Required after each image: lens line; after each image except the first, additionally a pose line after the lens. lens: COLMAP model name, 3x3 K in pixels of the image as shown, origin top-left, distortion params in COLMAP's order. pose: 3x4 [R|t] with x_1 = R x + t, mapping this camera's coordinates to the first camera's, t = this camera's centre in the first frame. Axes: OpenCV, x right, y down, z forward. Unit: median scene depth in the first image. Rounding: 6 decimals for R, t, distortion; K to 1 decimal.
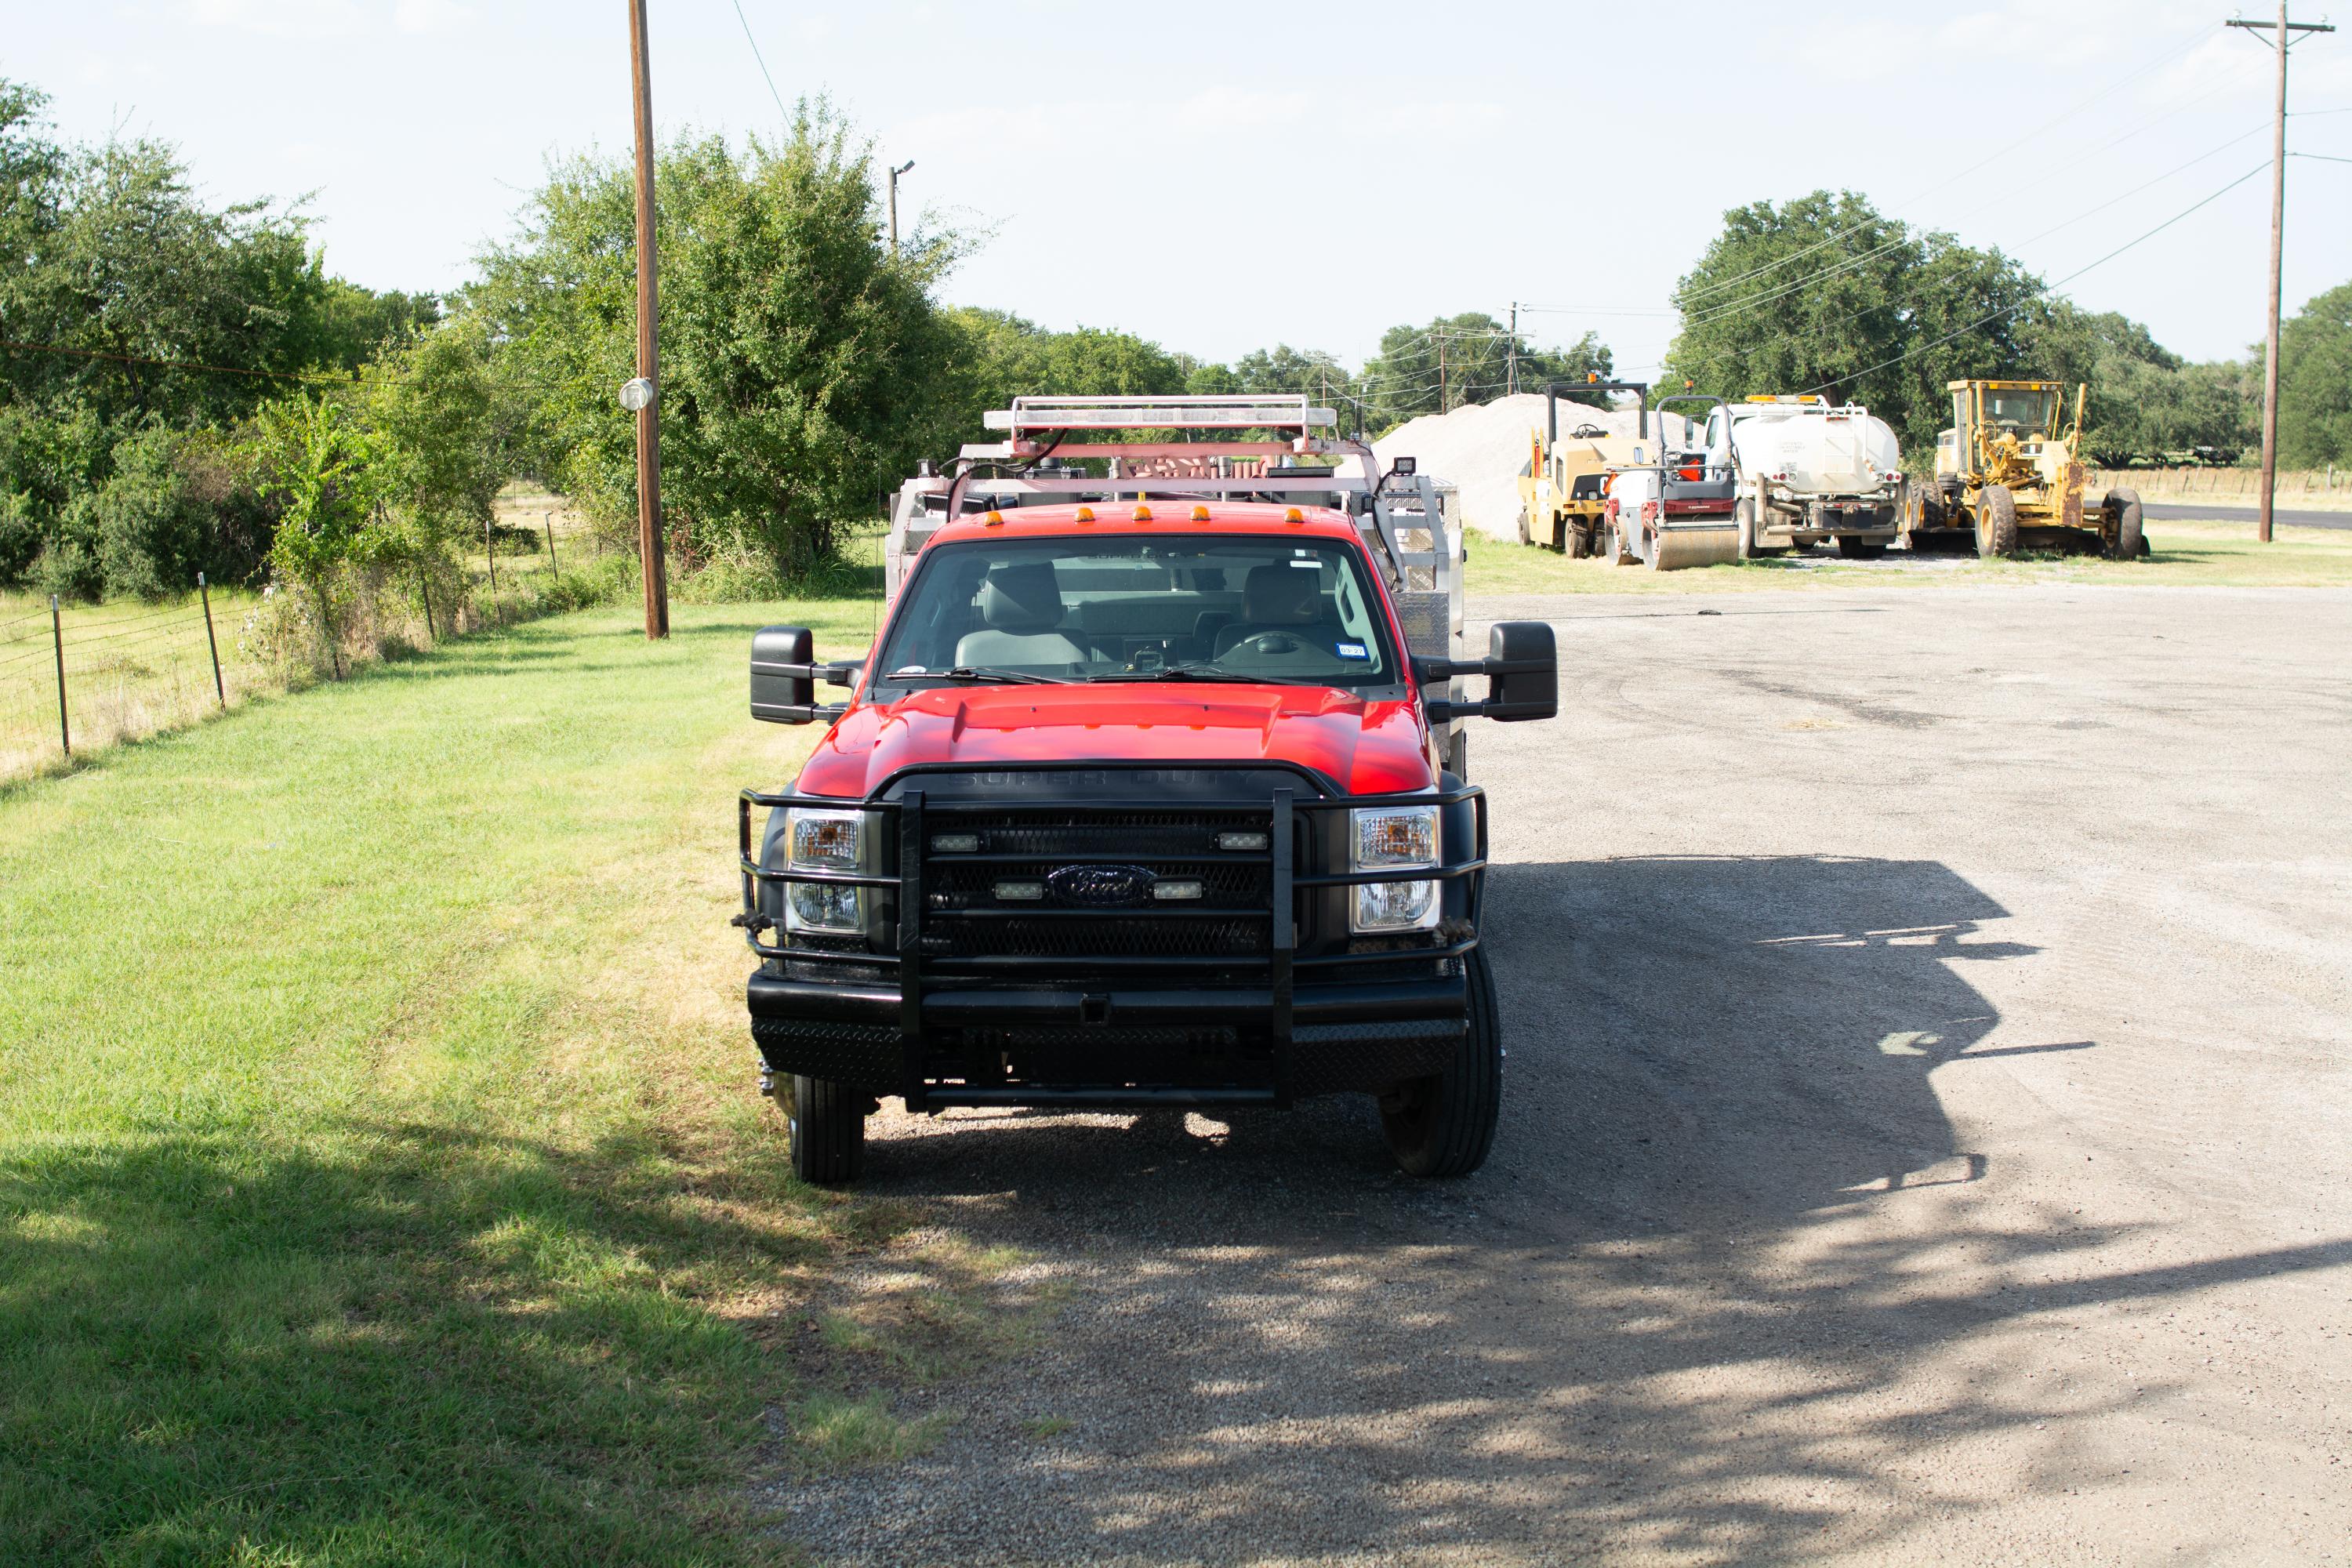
lens RADIAL K [[2930.9, 0, 1173.9], [0, 2930.9, 785.3], [0, 0, 1]] dist [-0.070228, 0.023964]
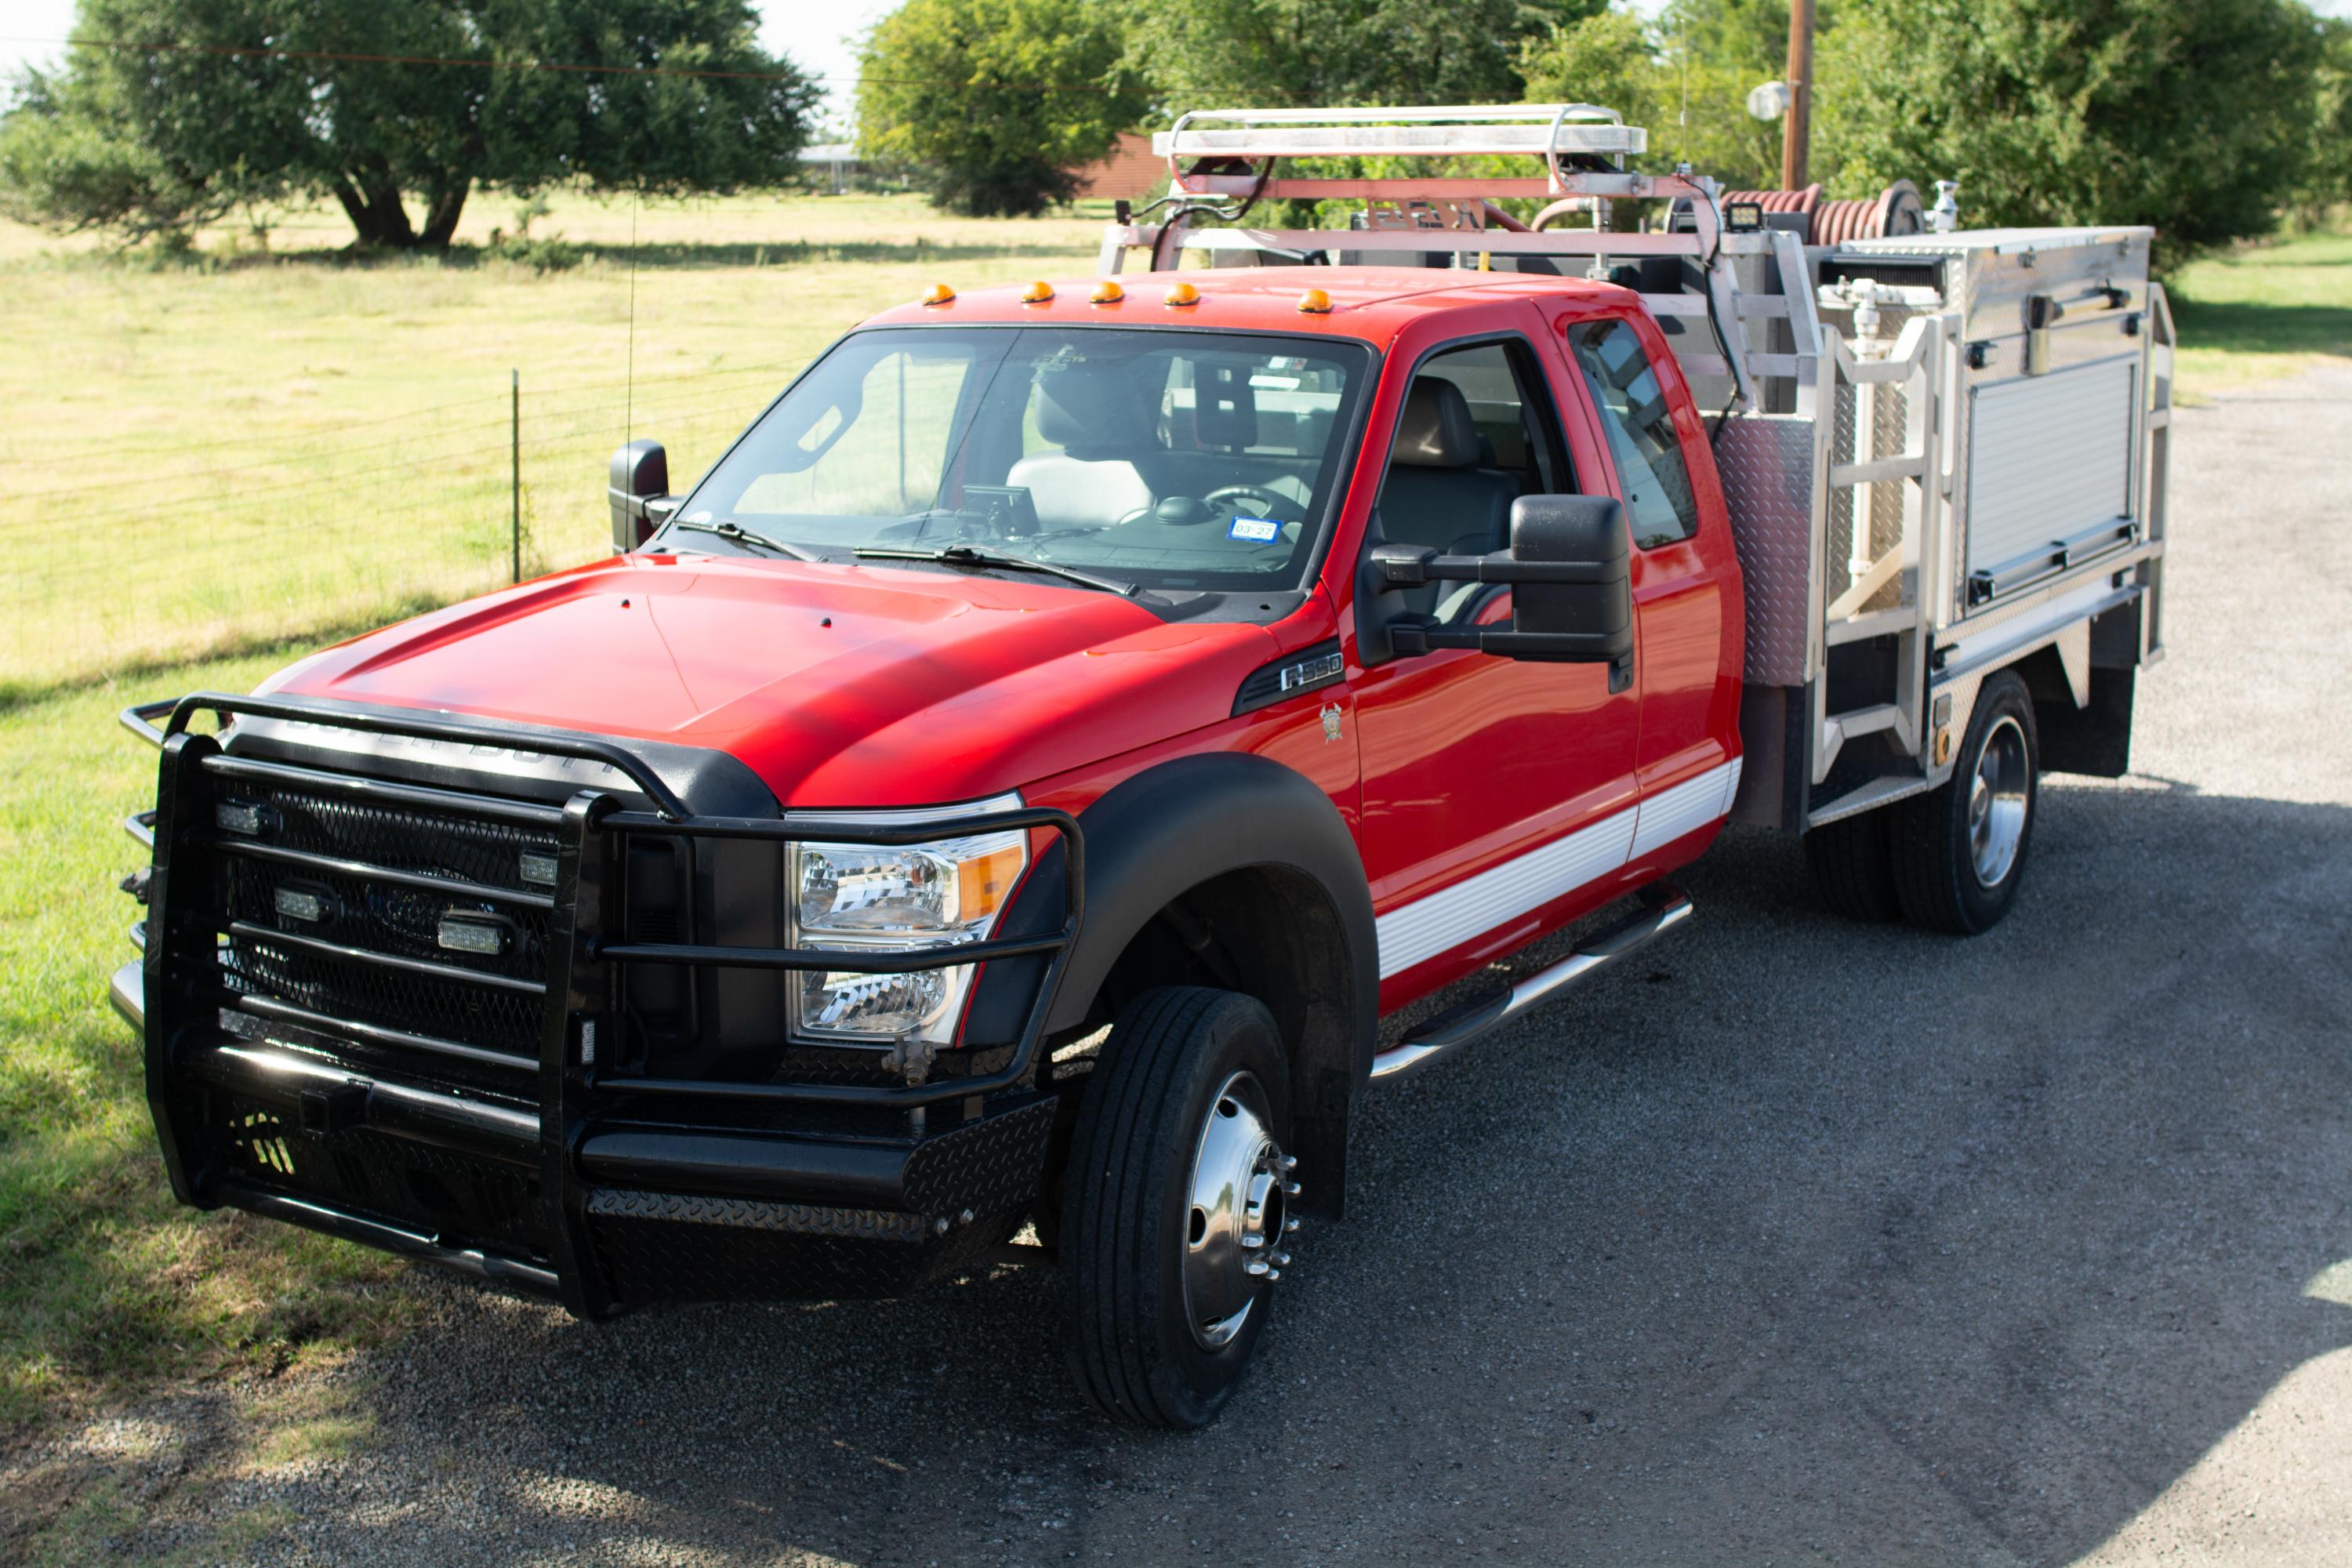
lens RADIAL K [[2930.9, 0, 1173.9], [0, 2930.9, 785.3], [0, 0, 1]] dist [-0.070228, 0.023964]
pose [[0.856639, 0.107740, -0.504542, 0.100297], [-0.057586, 0.991808, 0.114019, -0.017116], [0.512693, -0.068618, 0.855826, 0.128357]]
